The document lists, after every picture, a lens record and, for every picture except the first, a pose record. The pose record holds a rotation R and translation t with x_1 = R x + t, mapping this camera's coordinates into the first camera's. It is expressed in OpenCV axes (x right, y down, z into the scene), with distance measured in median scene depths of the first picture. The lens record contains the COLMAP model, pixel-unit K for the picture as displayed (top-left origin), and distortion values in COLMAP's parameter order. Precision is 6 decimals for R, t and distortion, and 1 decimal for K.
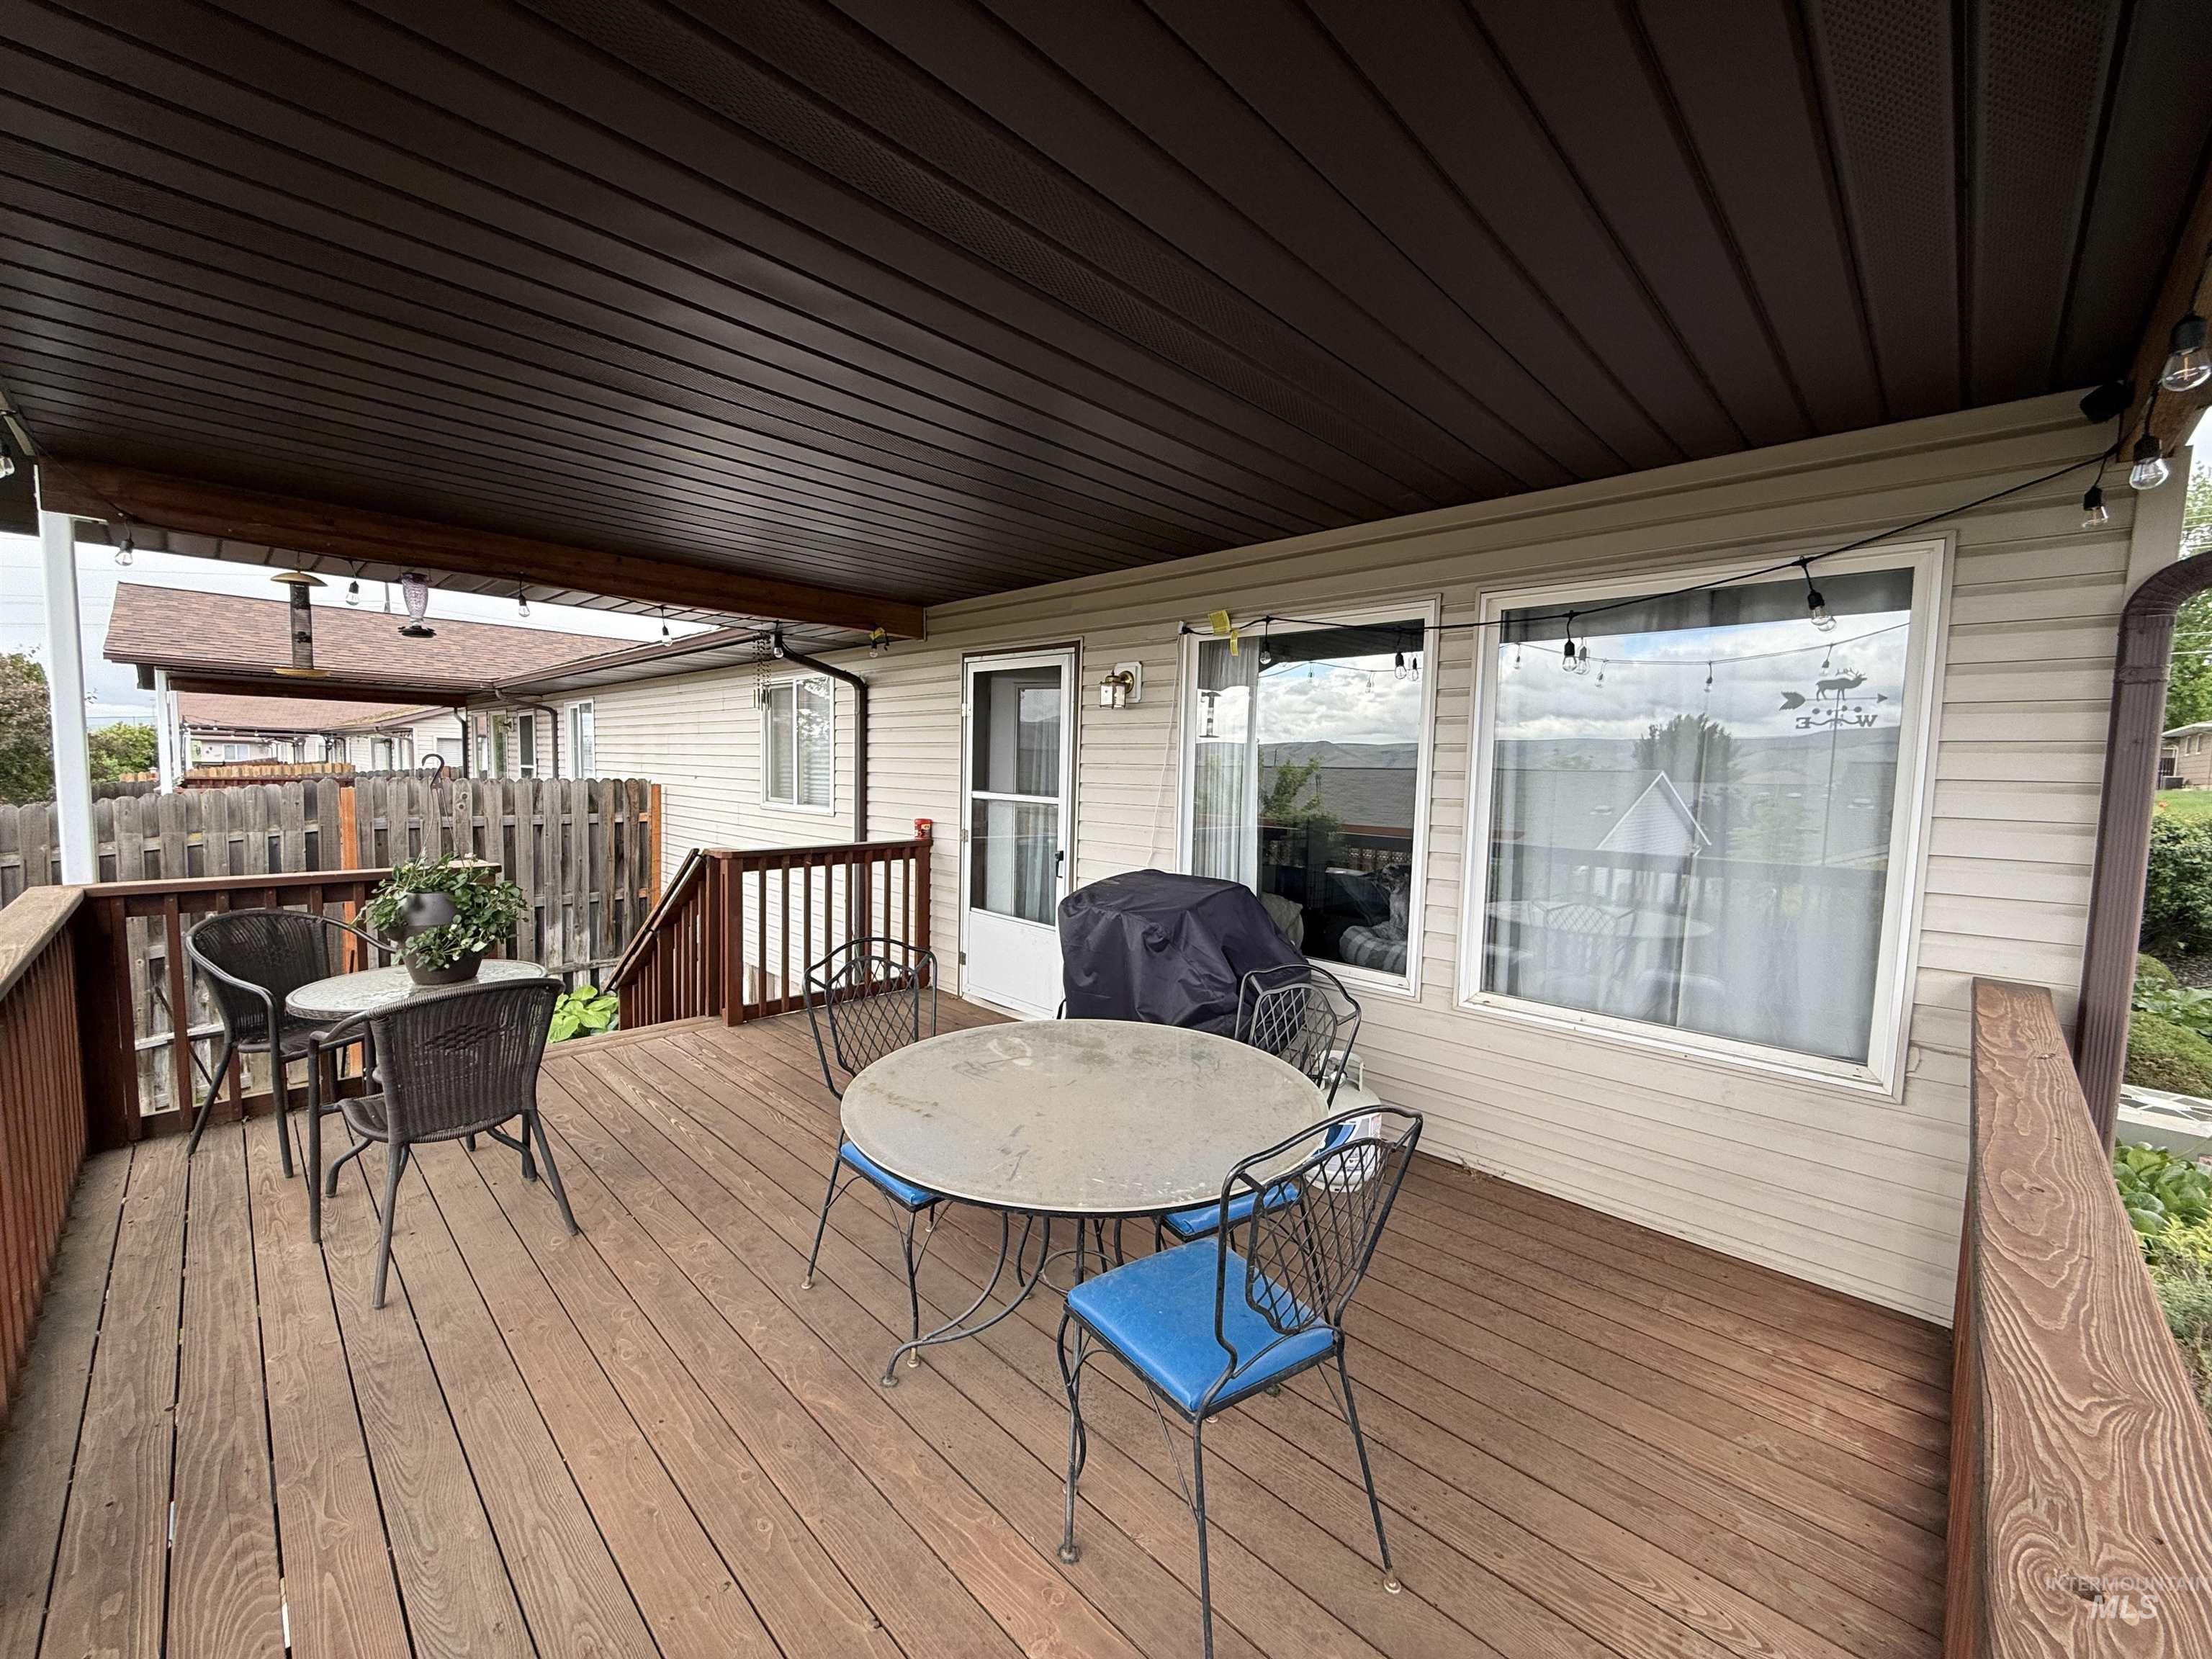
lens RADIAL K [[882.5, 0, 1100.3], [0, 882.5, 828.6], [0, 0, 1]] dist [0.001420, 0.000276]
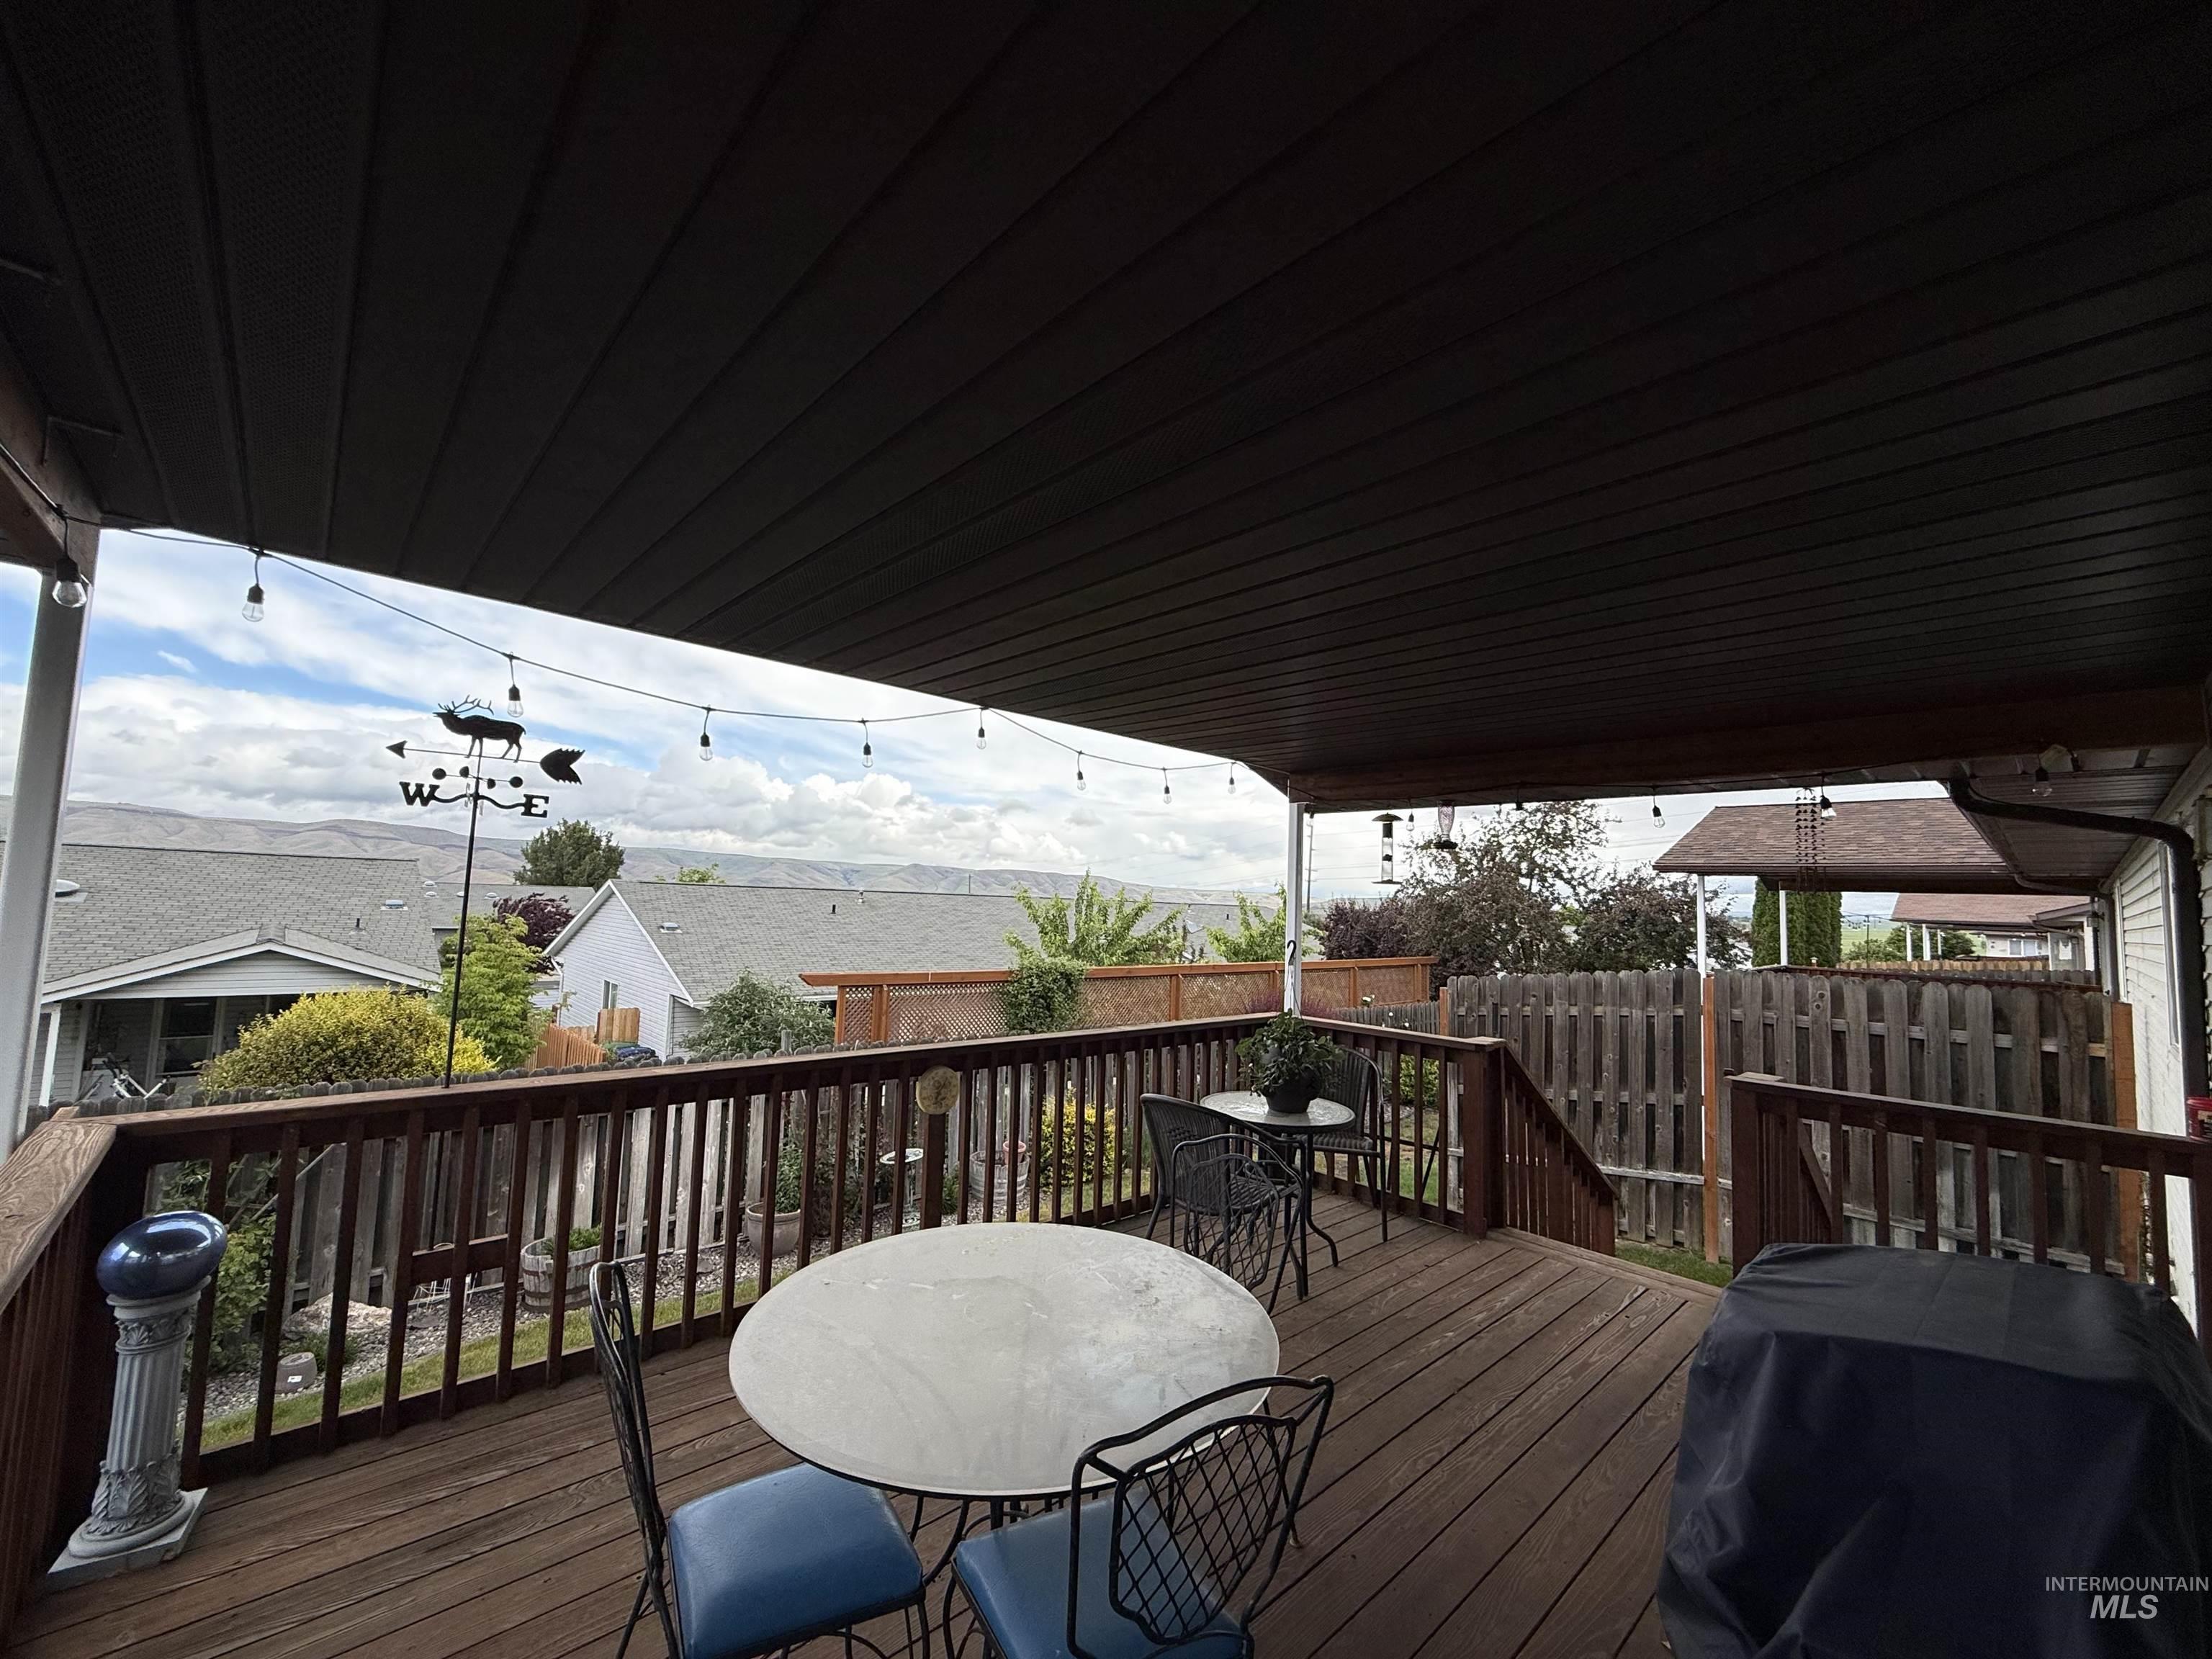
lens RADIAL K [[882.5, 0, 1100.7], [0, 882.5, 831.1], [0, 0, 1]] dist [0.001420, 0.000276]
pose [[-0.045931, -0.107361, -0.993159, 0.275441], [-0.108699, 0.988841, -0.101868, -0.034263], [0.993013, 0.103277, -0.057089, 0.325520]]
